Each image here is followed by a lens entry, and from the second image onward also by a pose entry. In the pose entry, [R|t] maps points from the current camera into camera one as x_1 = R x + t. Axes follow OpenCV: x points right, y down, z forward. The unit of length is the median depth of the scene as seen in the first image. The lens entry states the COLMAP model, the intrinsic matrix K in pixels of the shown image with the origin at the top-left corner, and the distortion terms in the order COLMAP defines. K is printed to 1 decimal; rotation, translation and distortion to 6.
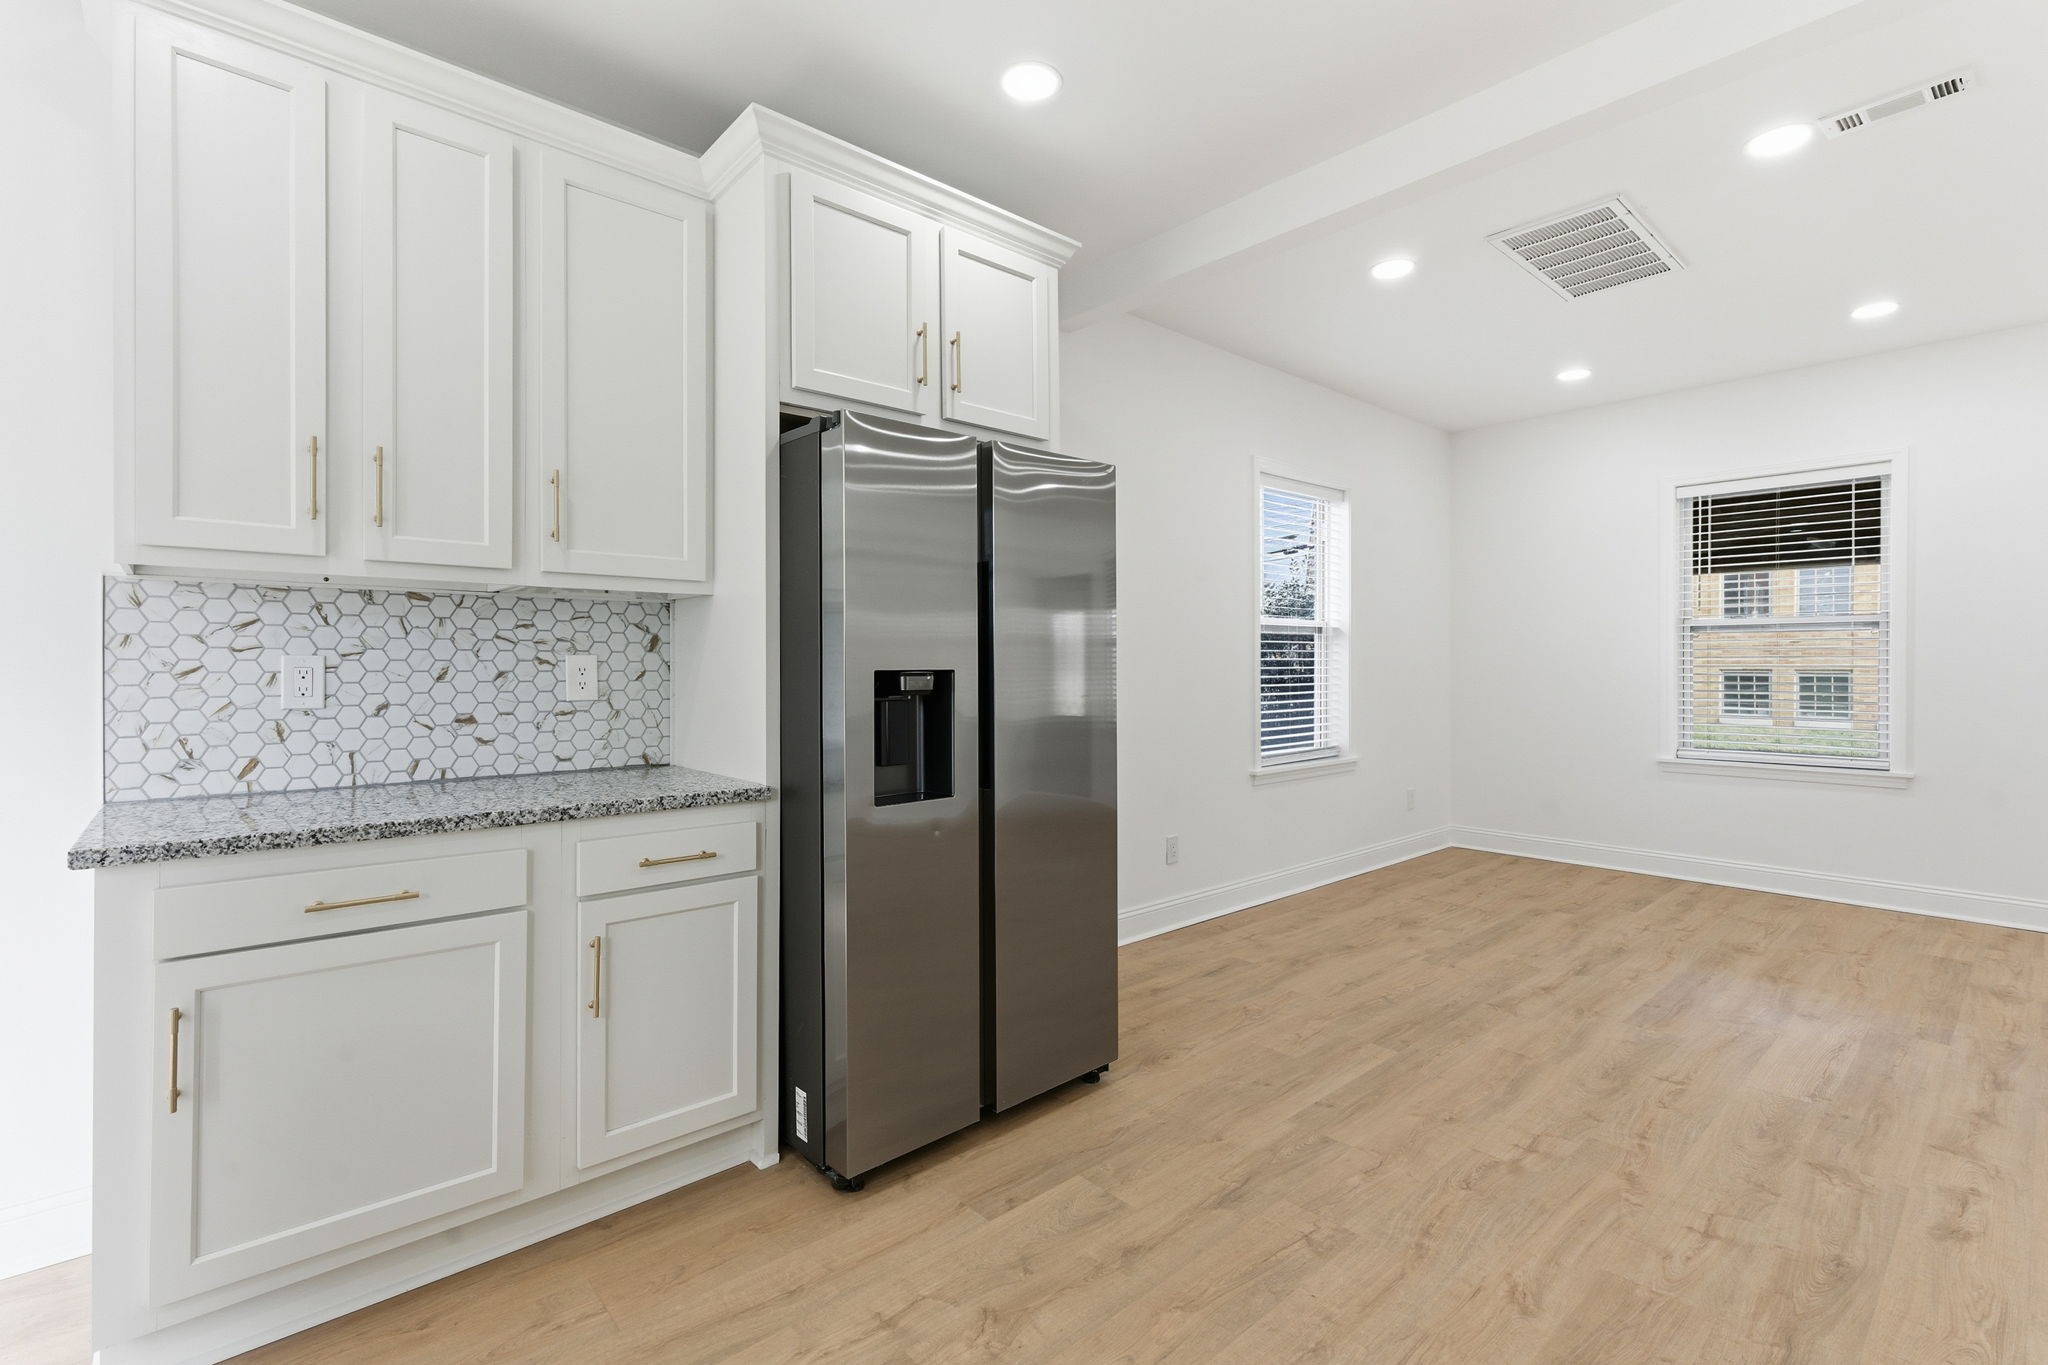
lens RADIAL K [[928.7, 0, 1024.0], [0, 928.7, 682.5], [0, 0, 1]] dist [0.001146, 0.000116]
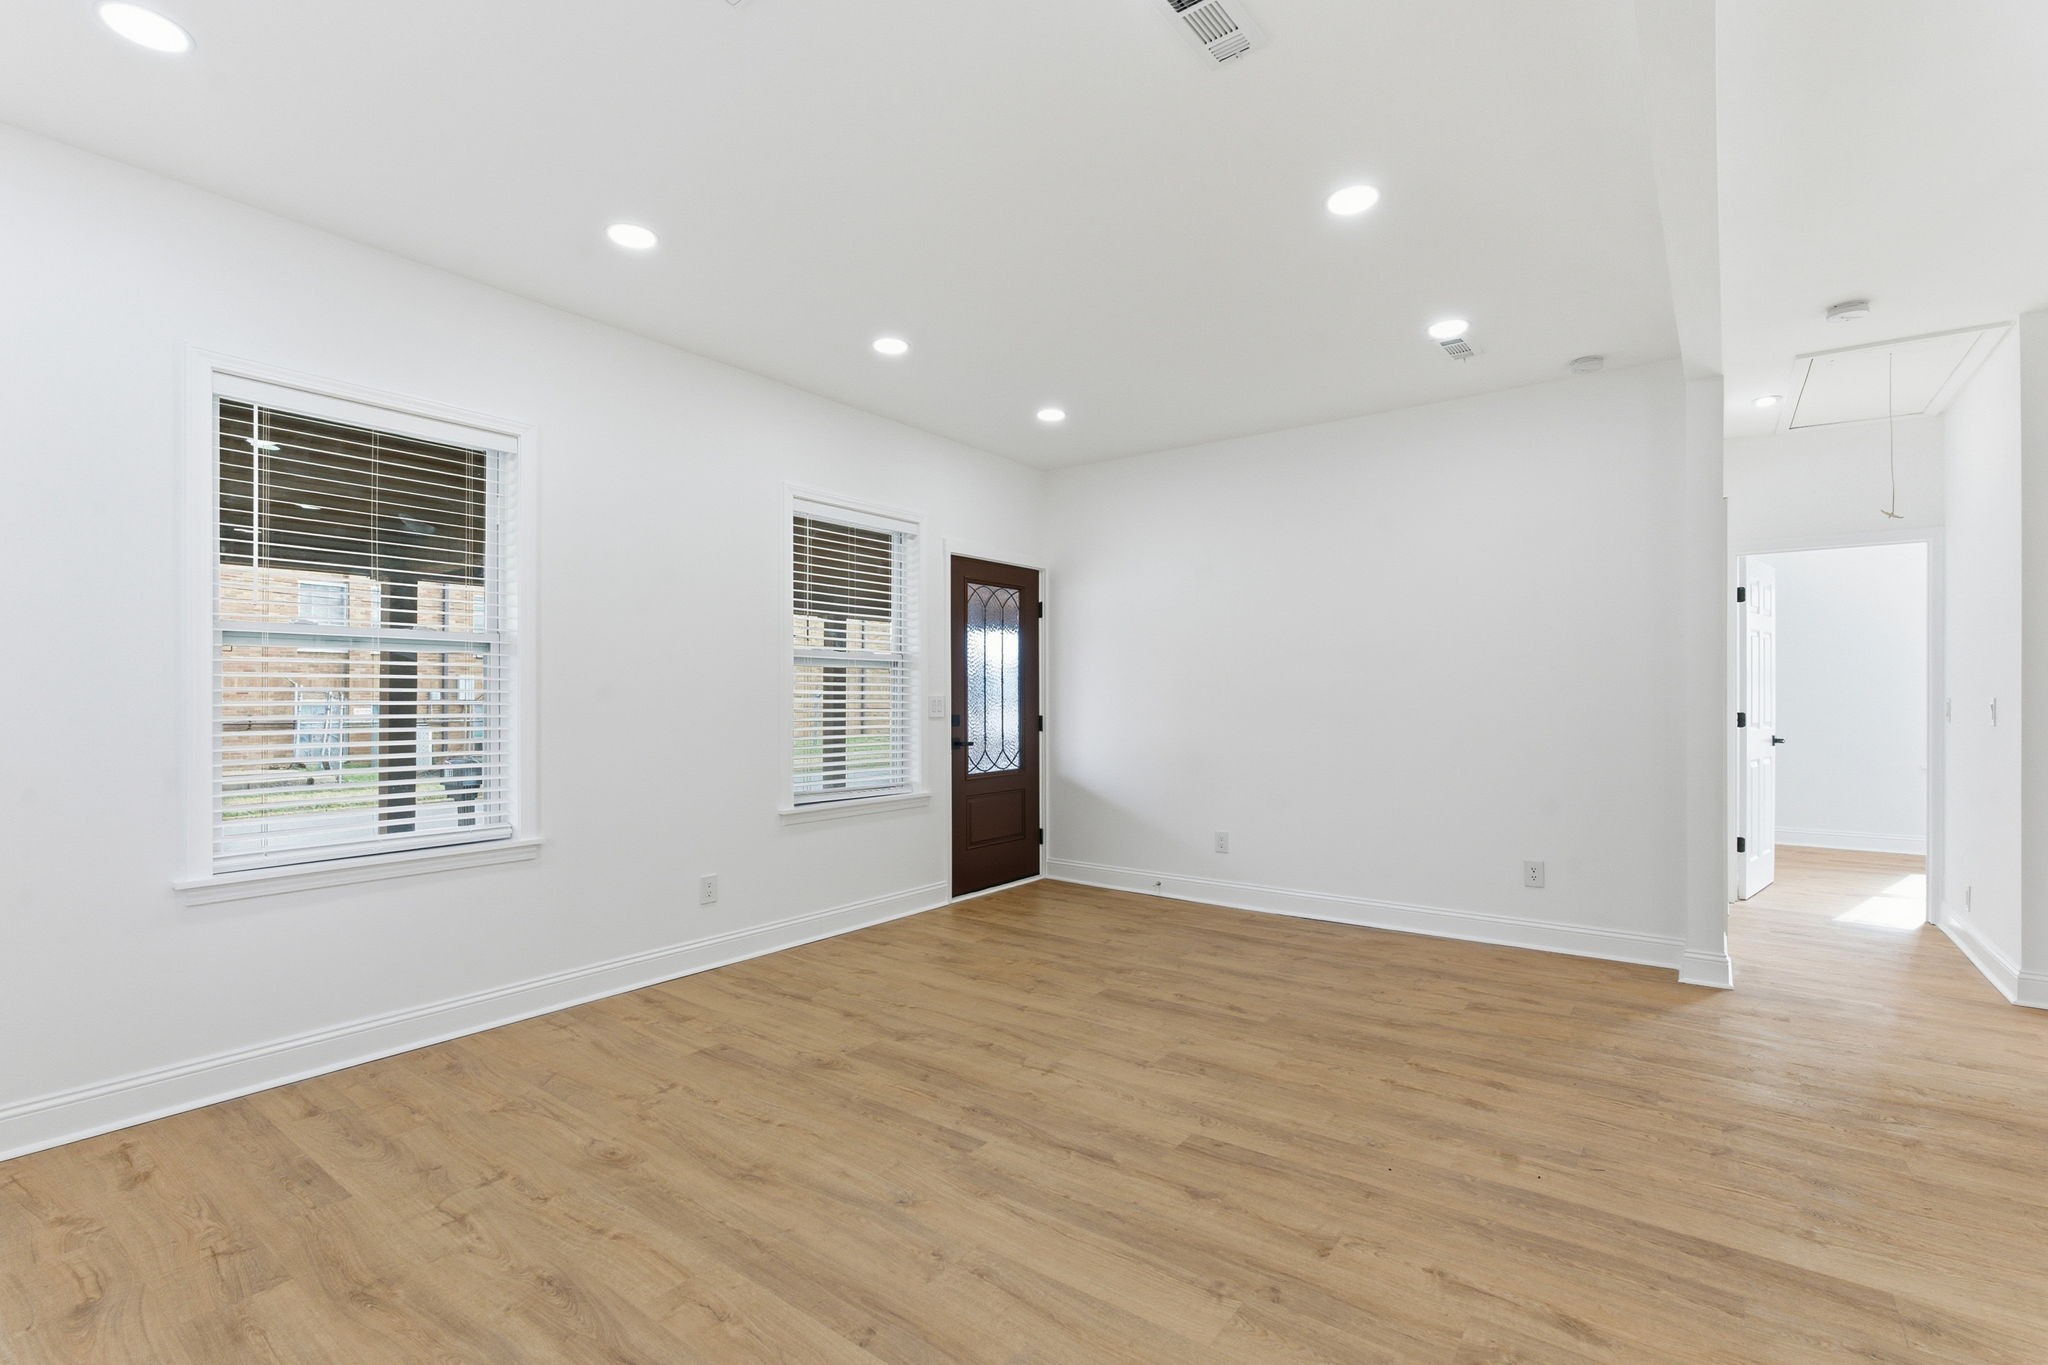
lens RADIAL K [[928.7, 0, 1024.0], [0, 928.7, 682.5], [0, 0, 1]] dist [0.001146, 0.000116]
pose [[-0.215773, 0.002160, 0.976441, 0.132992], [0.011684, 0.999932, 0.000369, -0.043038], [-0.976374, 0.011488, -0.215784, 1.154718]]
